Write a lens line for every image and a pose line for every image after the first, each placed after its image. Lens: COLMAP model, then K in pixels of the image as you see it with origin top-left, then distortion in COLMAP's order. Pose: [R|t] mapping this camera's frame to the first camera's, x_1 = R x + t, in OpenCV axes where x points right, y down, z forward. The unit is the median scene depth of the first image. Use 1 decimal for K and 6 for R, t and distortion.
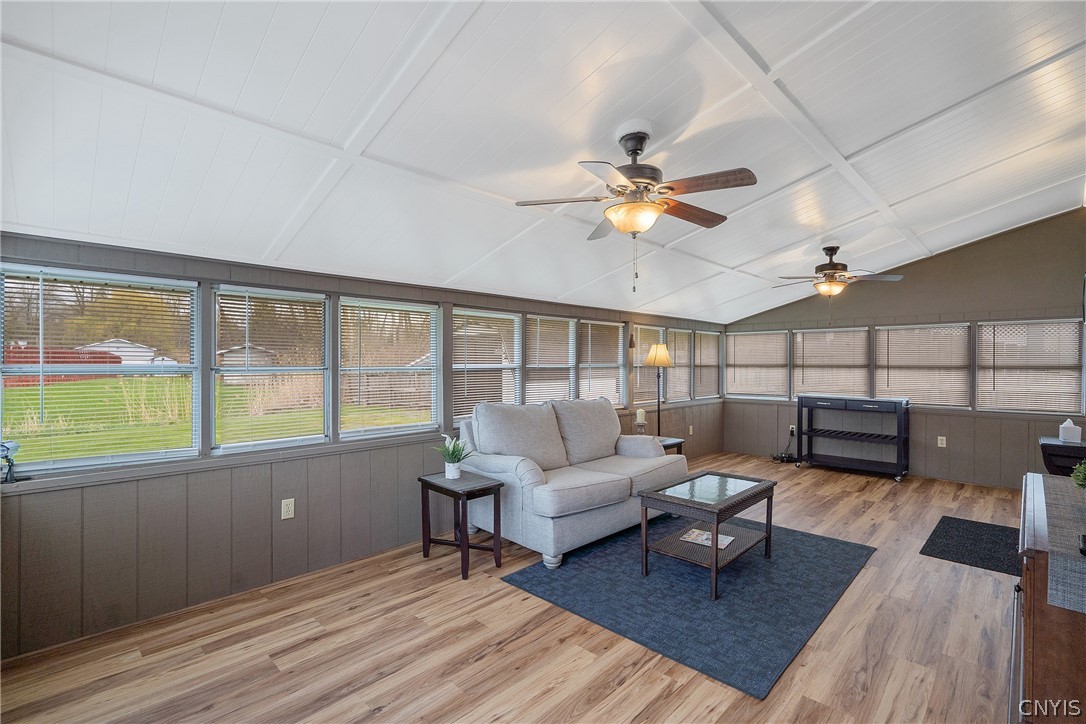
lens RADIAL K [[494.7, 0, 542.1], [0, 494.7, 361.1], [0, 0, 1]] dist [-0.000370, -0.000600]
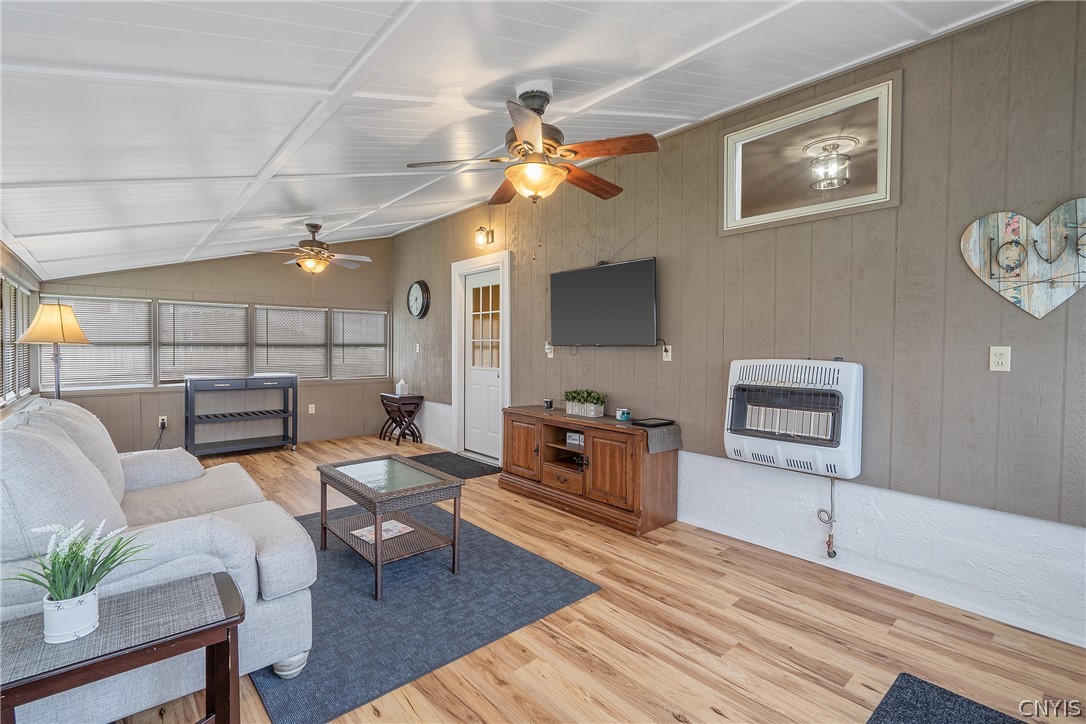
lens RADIAL K [[494.7, 0, 540.6], [0, 494.7, 359.4], [0, 0, 1]] dist [-0.000370, -0.000600]
pose [[0.071586, -0.027113, 0.997066, -0.388827], [-0.008039, 0.999582, 0.027759, 0.011611], [-0.997402, -0.010003, 0.071338, 0.467777]]
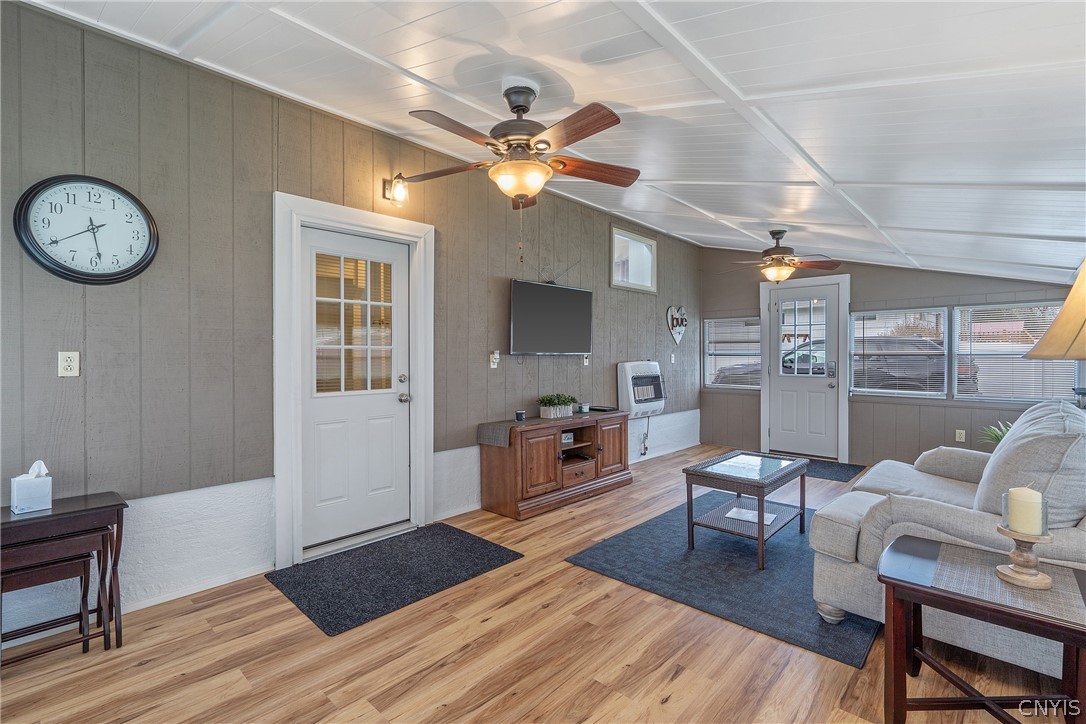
lens RADIAL K [[494.7, 0, 540.9], [0, 494.7, 358.2], [0, 0, 1]] dist [-0.000370, -0.000600]
pose [[-0.999801, -0.001992, -0.019868, 0.575485], [-0.002119, 0.999977, 0.006386, 0.011634], [0.019855, 0.006427, -0.999782, 1.467748]]
